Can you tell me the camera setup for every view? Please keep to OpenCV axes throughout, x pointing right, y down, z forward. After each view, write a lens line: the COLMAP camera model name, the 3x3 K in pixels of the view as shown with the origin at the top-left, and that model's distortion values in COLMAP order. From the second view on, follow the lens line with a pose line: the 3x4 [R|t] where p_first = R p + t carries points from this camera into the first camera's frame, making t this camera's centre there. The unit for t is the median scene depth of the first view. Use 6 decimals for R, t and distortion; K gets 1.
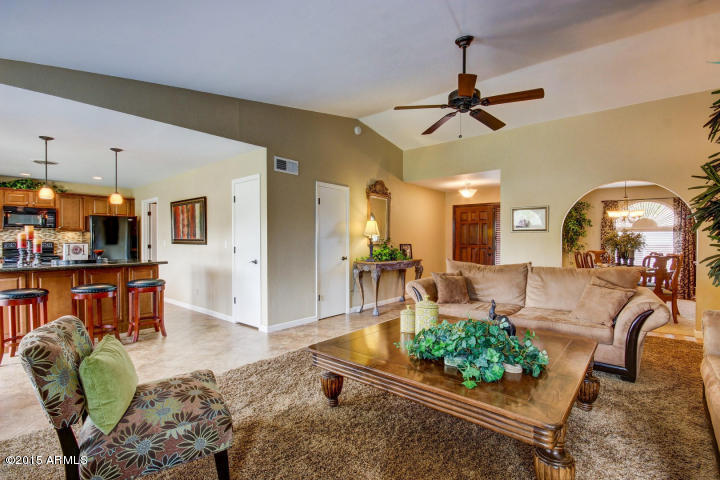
lens RADIAL K [[343.6, 0, 365.3], [0, 343.6, 242.5], [0, 0, 1]] dist [0.001488, -0.000366]
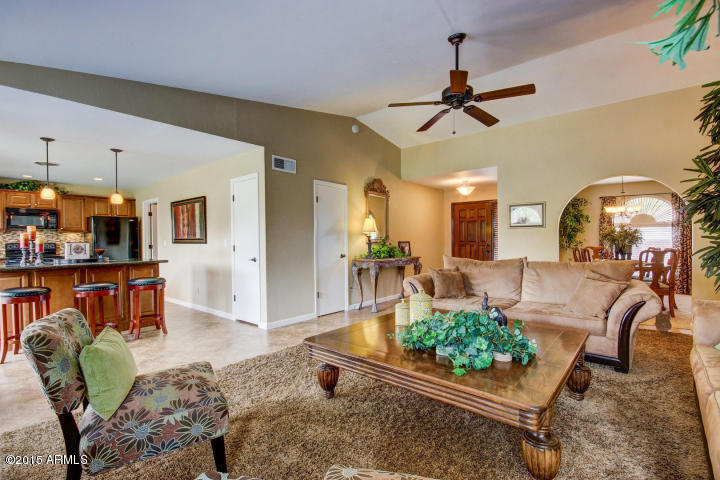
lens RADIAL K [[343.6, 0, 365.3], [0, 343.6, 242.5], [0, 0, 1]] dist [0.001488, -0.000366]
pose [[0.999944, -0.009563, -0.004598, 0.010638], [0.009562, 0.999954, -0.000060, 0.008204], [0.004599, 0.000016, 0.999989, -0.009246]]
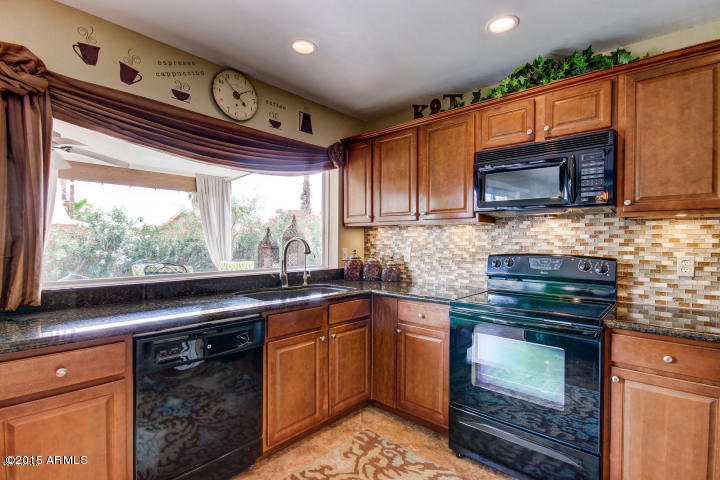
lens RADIAL K [[343.6, 0, 365.3], [0, 343.6, 242.5], [0, 0, 1]] dist [0.001488, -0.000366]
pose [[-0.018233, 0.002960, -0.999829, -0.856198], [-0.011782, 0.999926, 0.003175, -0.017104], [0.999764, 0.011838, -0.018197, 1.101241]]
